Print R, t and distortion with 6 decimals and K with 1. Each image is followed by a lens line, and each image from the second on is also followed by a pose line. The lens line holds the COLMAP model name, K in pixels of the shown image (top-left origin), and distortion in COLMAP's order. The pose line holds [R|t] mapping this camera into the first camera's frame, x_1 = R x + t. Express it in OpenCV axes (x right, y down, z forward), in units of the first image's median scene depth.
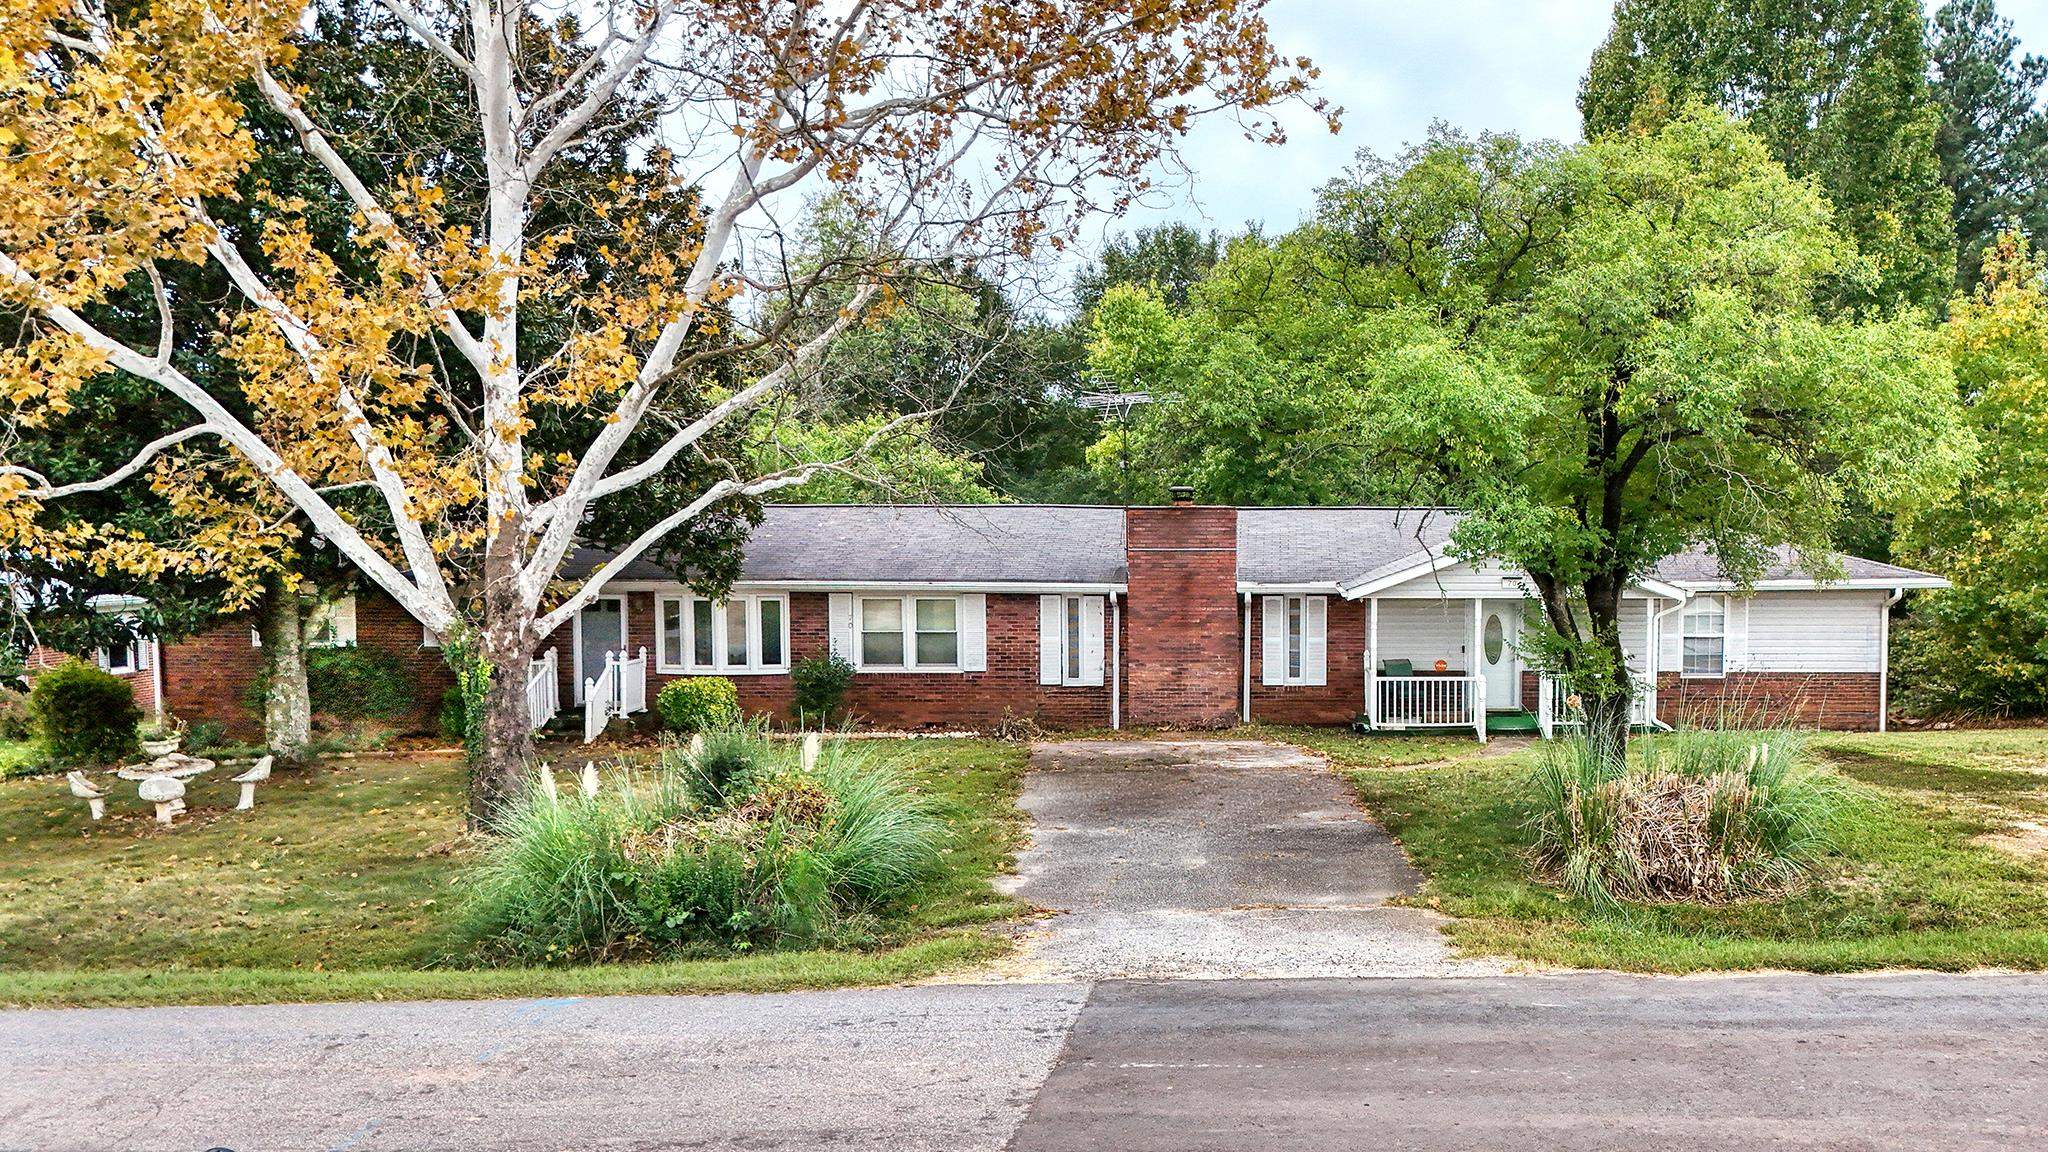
lens RADIAL K [[1605.0, 0, 1024.0], [0, 1605.0, 576.0], [0, 0, 1]] dist [0.020666, -0.009274]
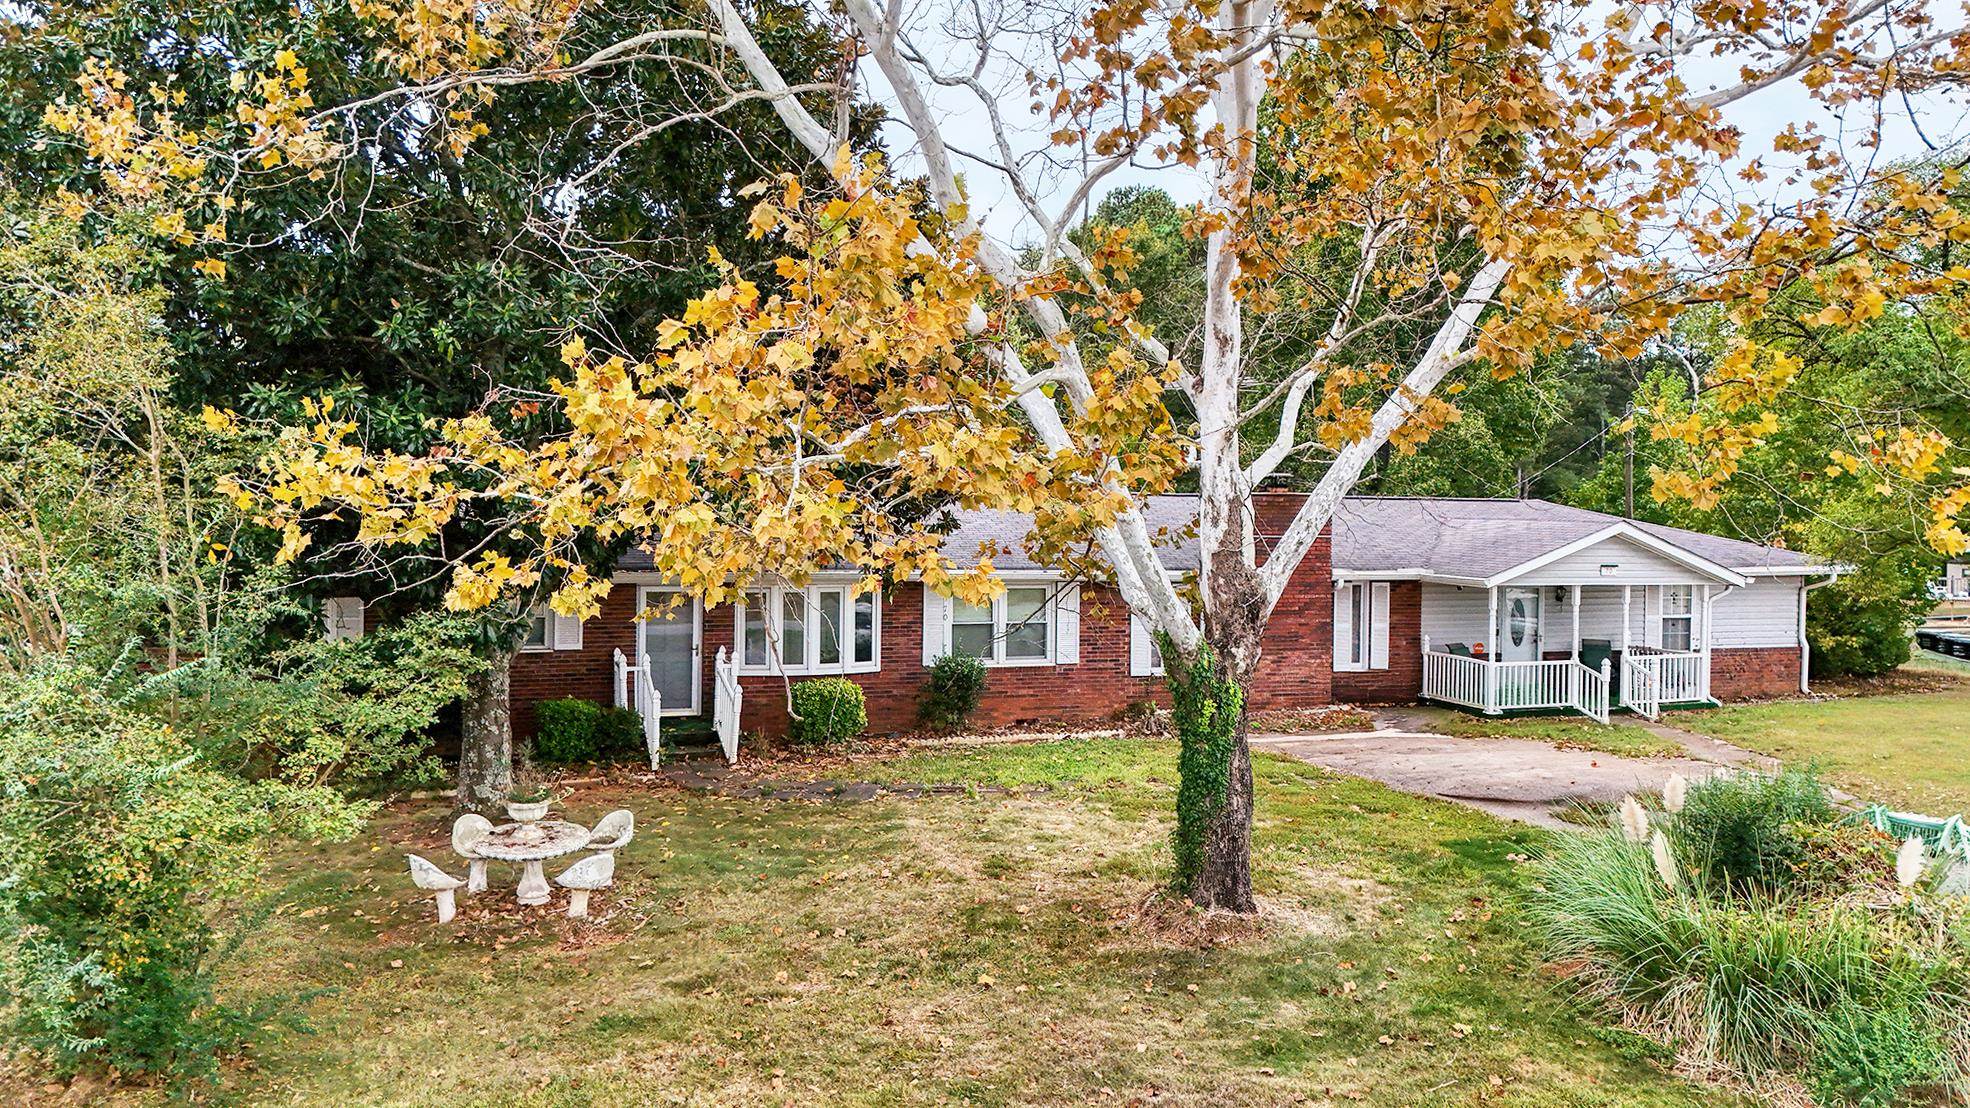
lens RADIAL K [[1543.9, 0, 985.0], [0, 1543.9, 554.0], [0, 0, 1]] dist [0.020666, -0.009274]
pose [[0.934648, 0.003323, 0.355558, -0.400627], [-0.006213, 0.999956, 0.006987, -0.010942], [-0.355520, -0.008739, 0.934628, 0.174483]]
